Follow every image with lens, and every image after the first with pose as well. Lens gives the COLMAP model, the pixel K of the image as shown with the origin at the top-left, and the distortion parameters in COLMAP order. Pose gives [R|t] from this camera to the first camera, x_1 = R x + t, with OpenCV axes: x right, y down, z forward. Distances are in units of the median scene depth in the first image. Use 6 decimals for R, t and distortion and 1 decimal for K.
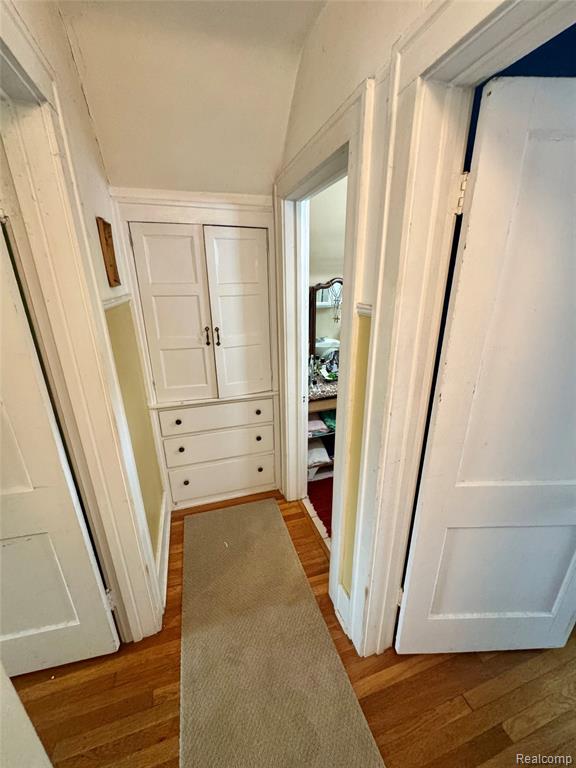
lens RADIAL K [[307.9, 0, 288.9], [0, 307.9, 385.7], [0, 0, 1]] dist [-0.002320, 0.000926]
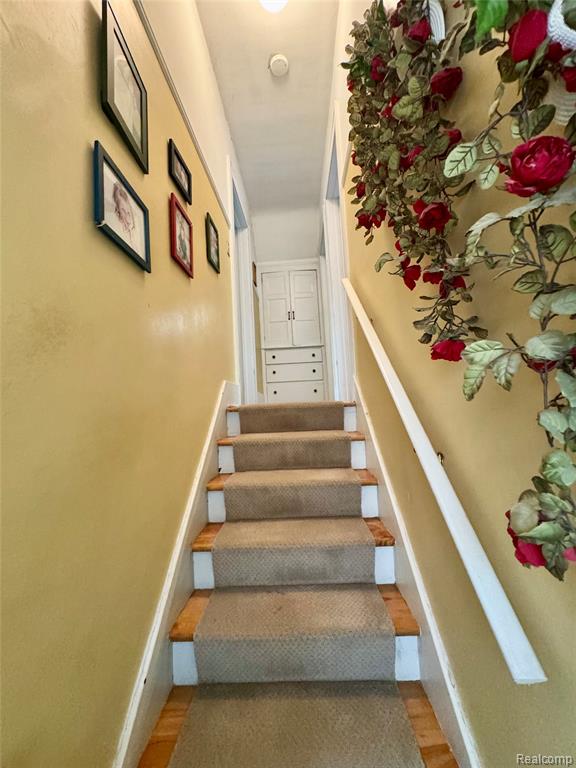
lens RADIAL K [[307.9, 0, 287.5], [0, 307.9, 384.0], [0, 0, 1]] dist [-0.002320, 0.000926]
pose [[0.940199, -0.066393, -0.334093, 0.414829], [-0.068228, 0.924237, -0.375674, 1.088865], [0.333723, 0.376003, 0.864437, -0.697196]]
